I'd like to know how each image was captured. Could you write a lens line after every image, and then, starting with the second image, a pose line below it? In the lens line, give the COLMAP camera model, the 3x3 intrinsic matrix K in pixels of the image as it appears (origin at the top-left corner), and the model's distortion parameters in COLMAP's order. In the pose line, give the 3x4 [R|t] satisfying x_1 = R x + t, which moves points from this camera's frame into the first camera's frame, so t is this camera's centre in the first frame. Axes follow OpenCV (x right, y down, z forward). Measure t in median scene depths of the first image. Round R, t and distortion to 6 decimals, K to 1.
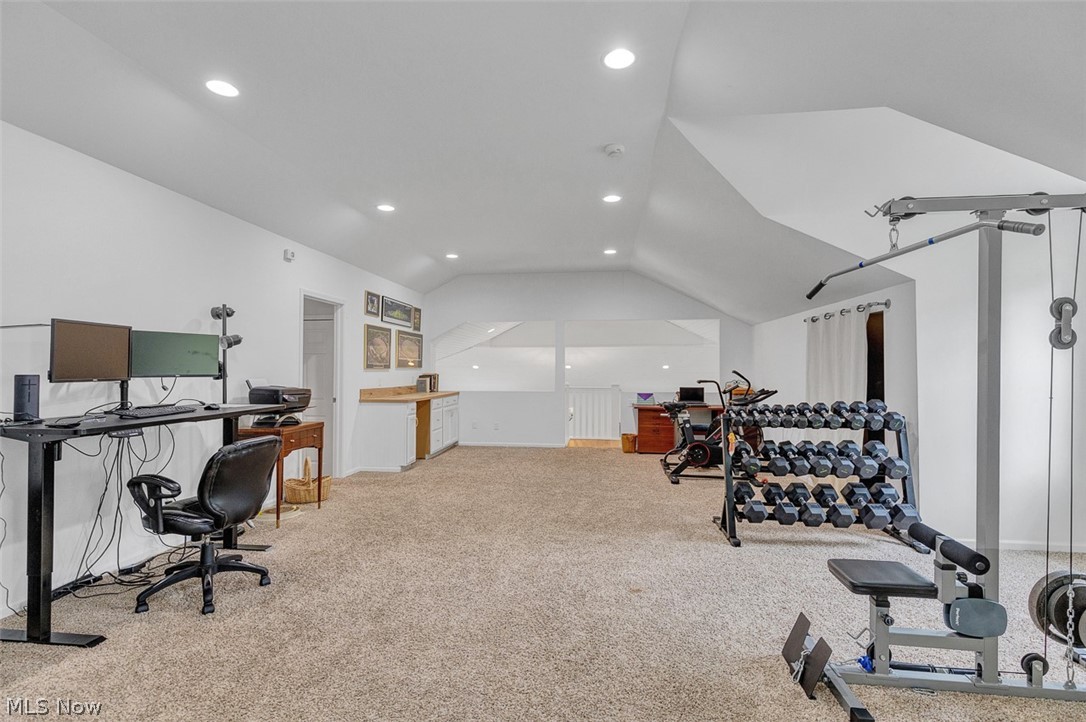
lens RADIAL K [[491.1, 0, 547.0], [0, 491.1, 361.9], [0, 0, 1]] dist [0.008853, -0.000067]
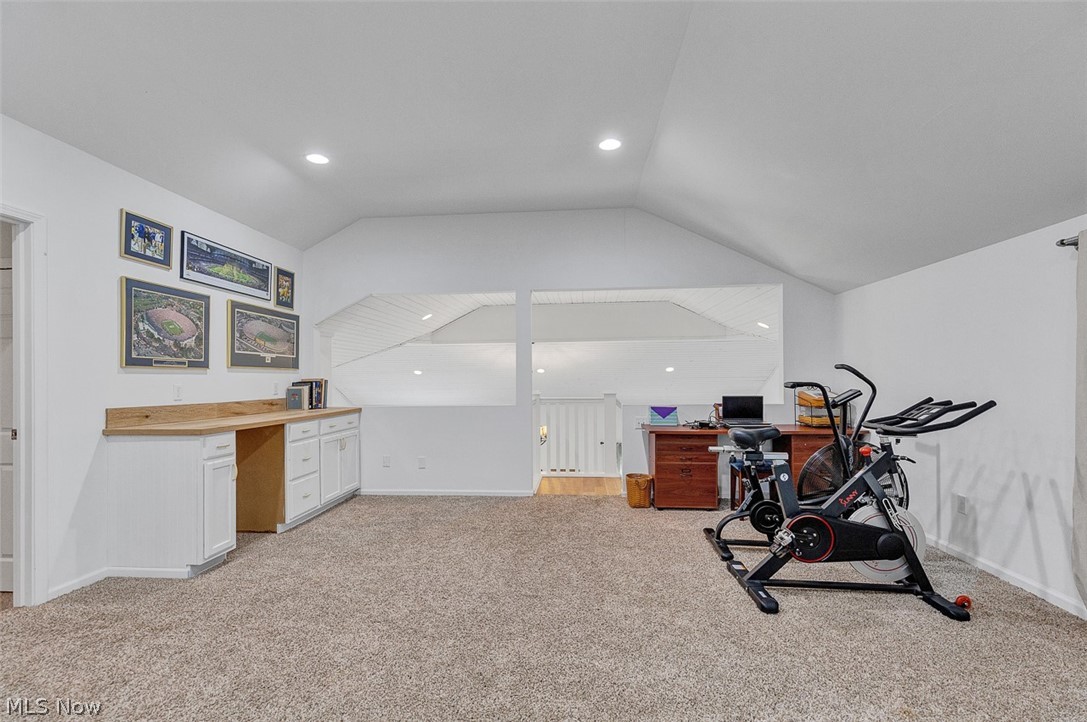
lens RADIAL K [[491.5, 0, 541.8], [0, 491.5, 370.3], [0, 0, 1]] dist [0.008853, -0.000067]
pose [[0.999207, -0.009684, 0.038628, 0.026577], [0.009773, 0.999950, -0.002119, 0.018508], [-0.038606, 0.002495, 0.999251, 0.399647]]
